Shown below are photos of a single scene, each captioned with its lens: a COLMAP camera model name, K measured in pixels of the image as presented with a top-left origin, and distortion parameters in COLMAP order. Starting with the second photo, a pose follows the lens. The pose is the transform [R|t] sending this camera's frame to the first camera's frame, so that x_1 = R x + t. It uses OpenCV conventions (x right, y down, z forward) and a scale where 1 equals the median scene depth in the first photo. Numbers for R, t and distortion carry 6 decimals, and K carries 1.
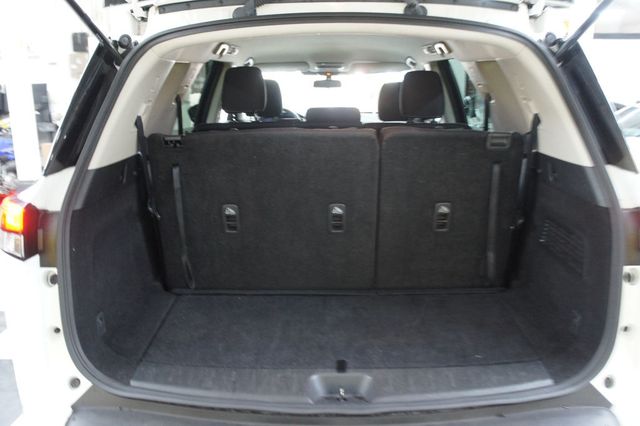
lens RADIAL K [[512.5, 0, 320.0], [0, 512.5, 213.0], [0, 0, 1]] dist [-0.184270, 0.136728]
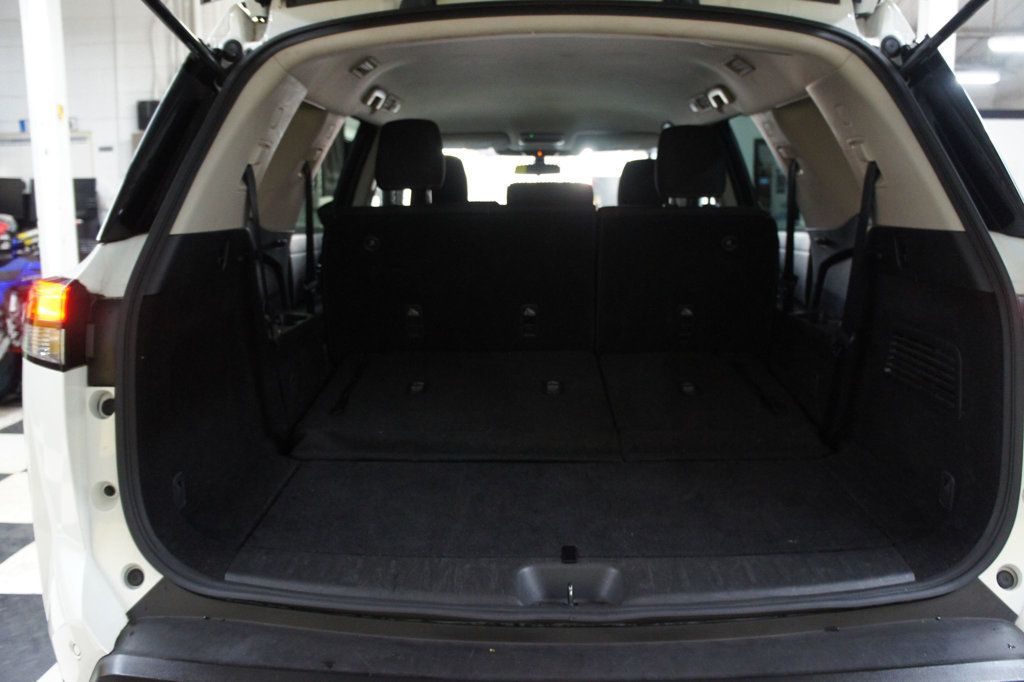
lens RADIAL K [[820.0, 0, 512.0], [0, 820.0, 341.0], [0, 0, 1]] dist [-0.184270, 0.136728]
pose [[0.999921, 0.002032, -0.012374, -0.015288], [-0.002963, 0.997125, -0.075716, 0.118098], [0.012184, 0.075747, 0.997053, -0.000884]]
